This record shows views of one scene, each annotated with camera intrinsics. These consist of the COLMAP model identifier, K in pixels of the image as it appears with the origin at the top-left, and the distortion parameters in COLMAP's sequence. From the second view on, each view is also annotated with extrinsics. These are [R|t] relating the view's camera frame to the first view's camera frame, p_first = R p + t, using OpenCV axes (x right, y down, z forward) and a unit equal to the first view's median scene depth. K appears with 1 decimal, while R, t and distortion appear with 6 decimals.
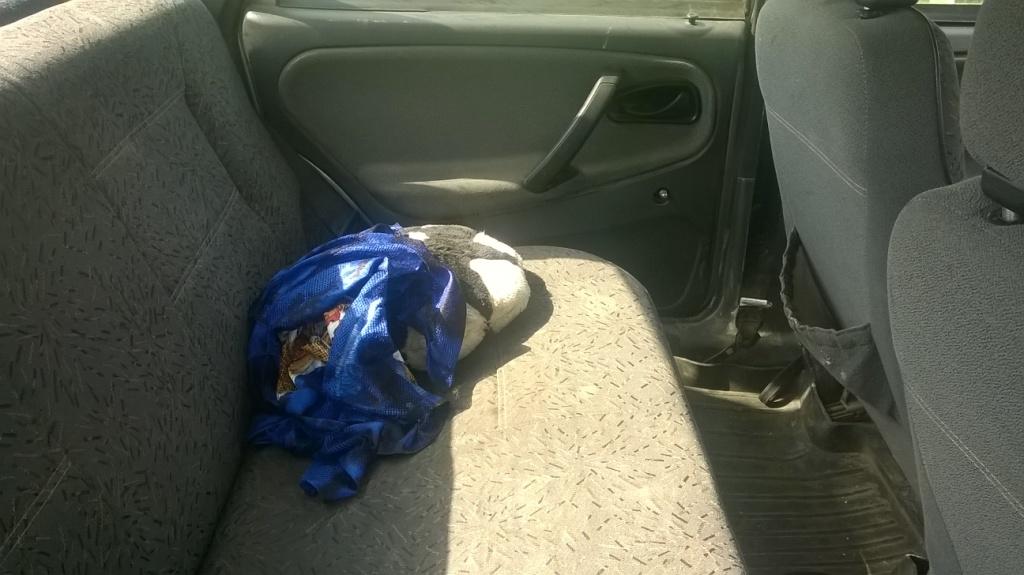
lens RADIAL K [[861.3, 0, 516.7], [0, 861.3, 283.0], [0, 0, 1]] dist [0.000812, -0.006237]
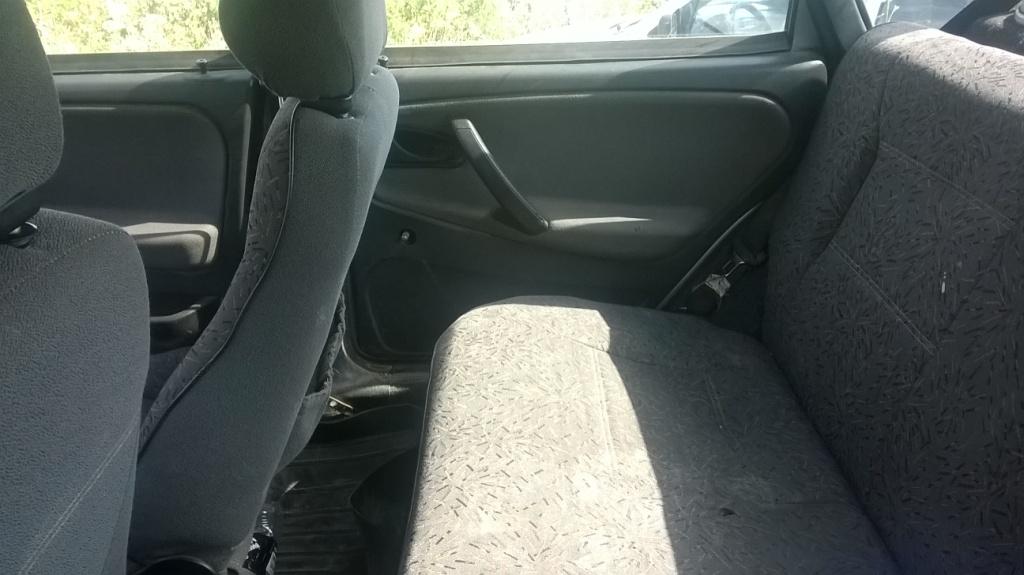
lens RADIAL K [[861.3, 0, 516.7], [0, 861.3, 283.0], [0, 0, 1]] dist [0.000812, -0.006237]
pose [[-0.999548, -0.010091, 0.028327, 0.086882], [0.015225, 0.642521, 0.766117, -0.752146], [-0.025932, 0.766202, -0.642077, 1.469973]]
